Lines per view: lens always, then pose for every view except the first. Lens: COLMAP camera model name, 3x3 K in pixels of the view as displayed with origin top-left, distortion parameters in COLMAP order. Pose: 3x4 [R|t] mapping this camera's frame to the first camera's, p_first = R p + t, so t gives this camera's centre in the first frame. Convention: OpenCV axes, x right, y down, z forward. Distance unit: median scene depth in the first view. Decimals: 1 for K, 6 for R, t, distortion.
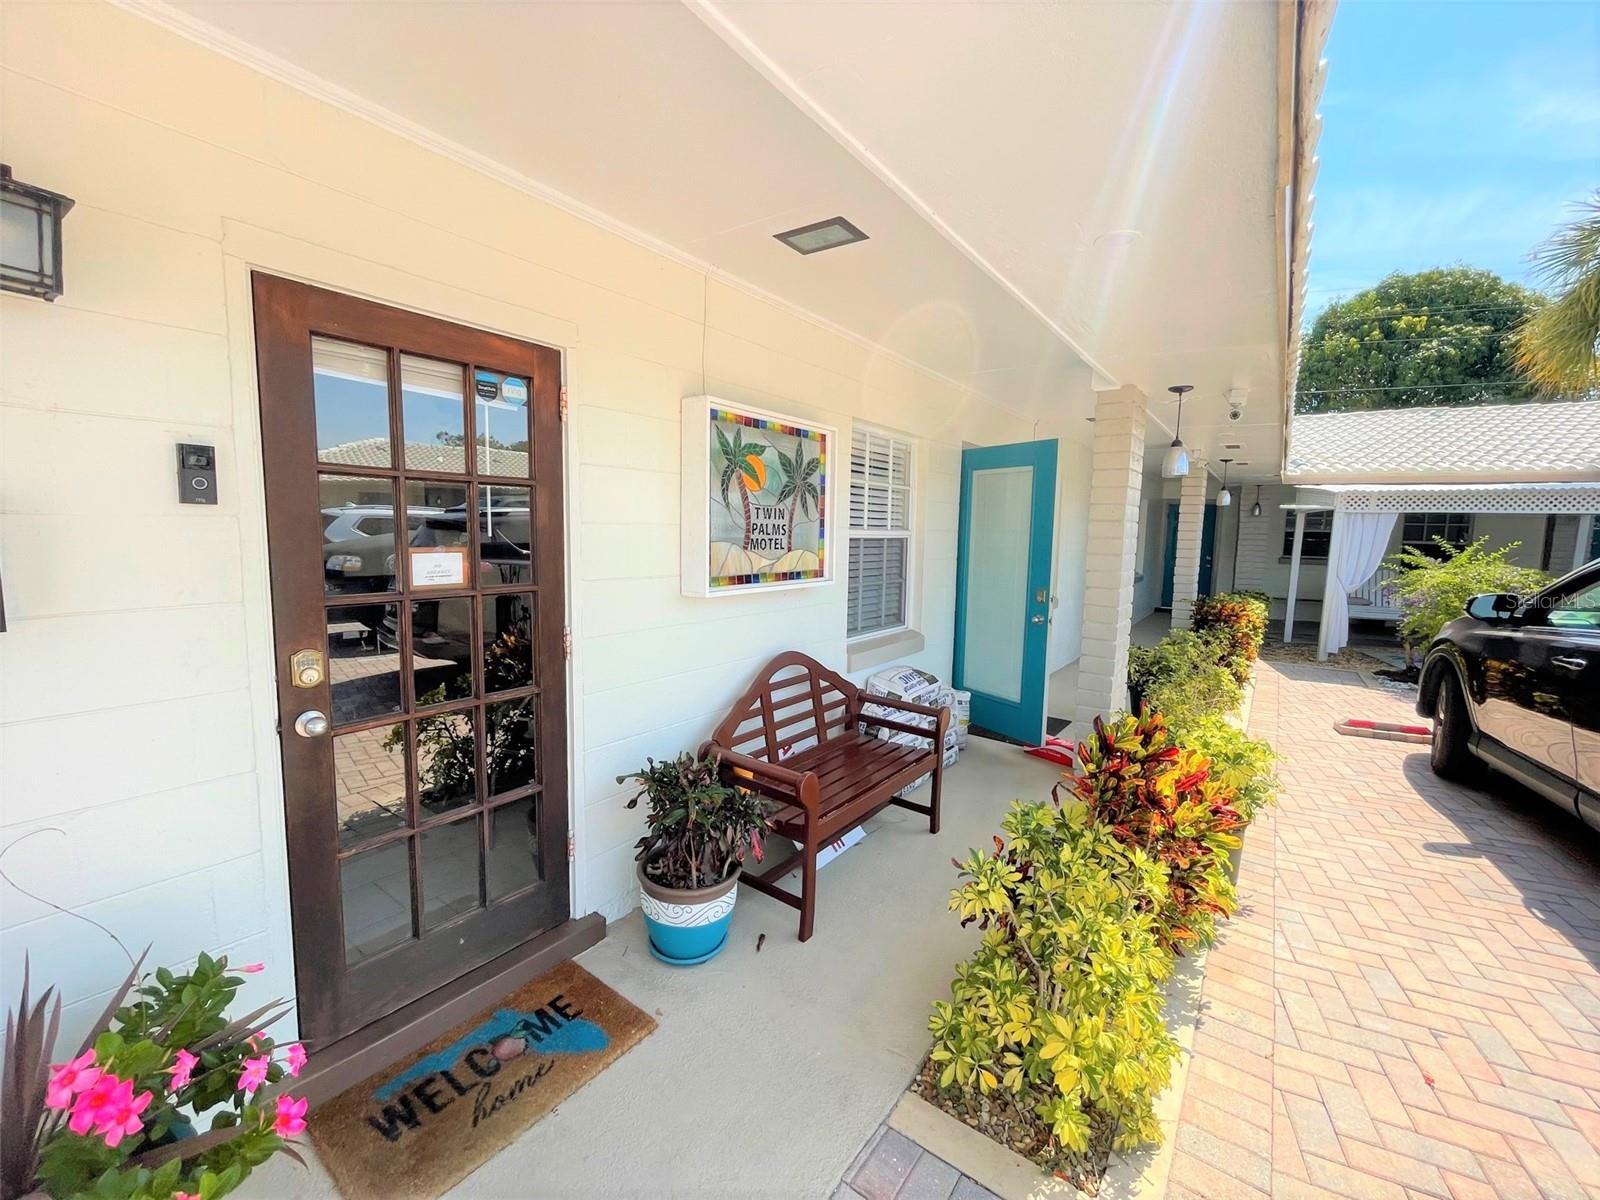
lens RADIAL K [[643.2, 0, 800.0], [0, 643.2, 600.0], [0, 0, 1]] dist [-0.001412, -0.000267]
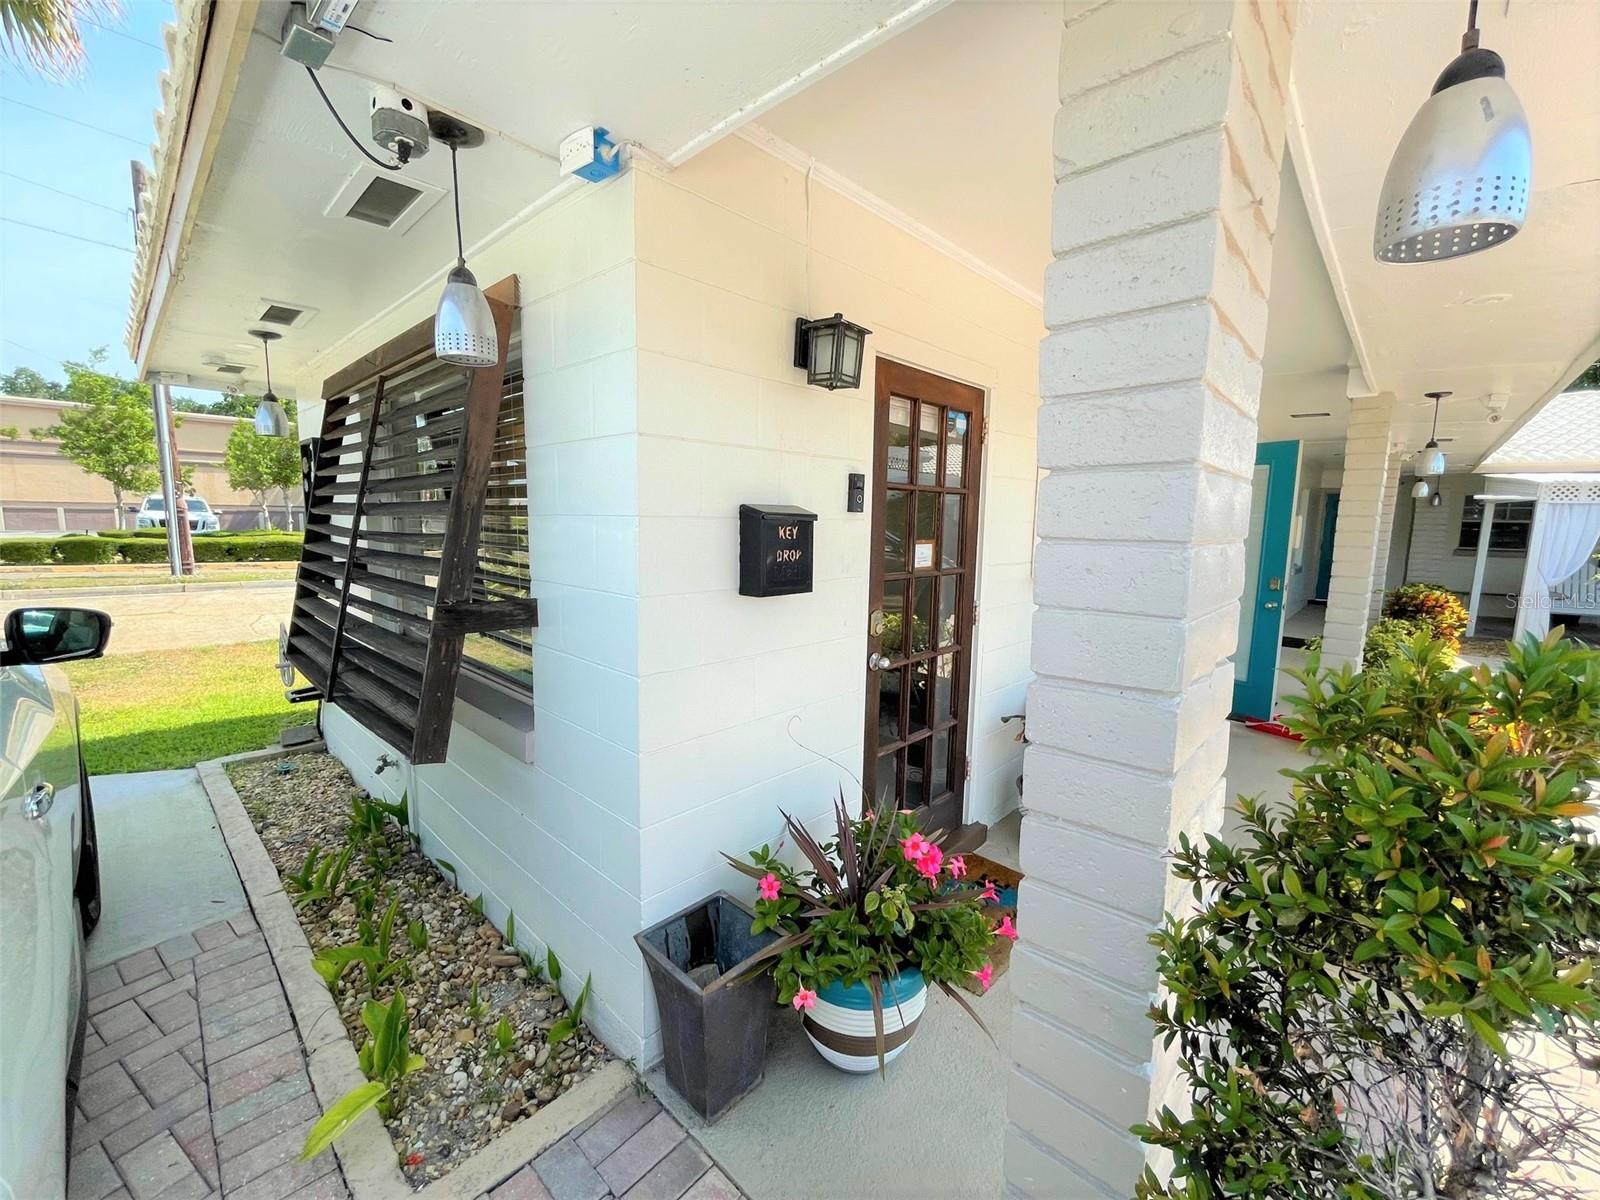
lens RADIAL K [[643.2, 0, 800.0], [0, 643.2, 600.0], [0, 0, 1]] dist [-0.001412, -0.000267]
pose [[0.992876, 0.015234, -0.118174, -0.242592], [-0.013037, 0.999728, 0.019339, 0.008408], [0.118437, -0.017660, 0.992805, -0.148845]]
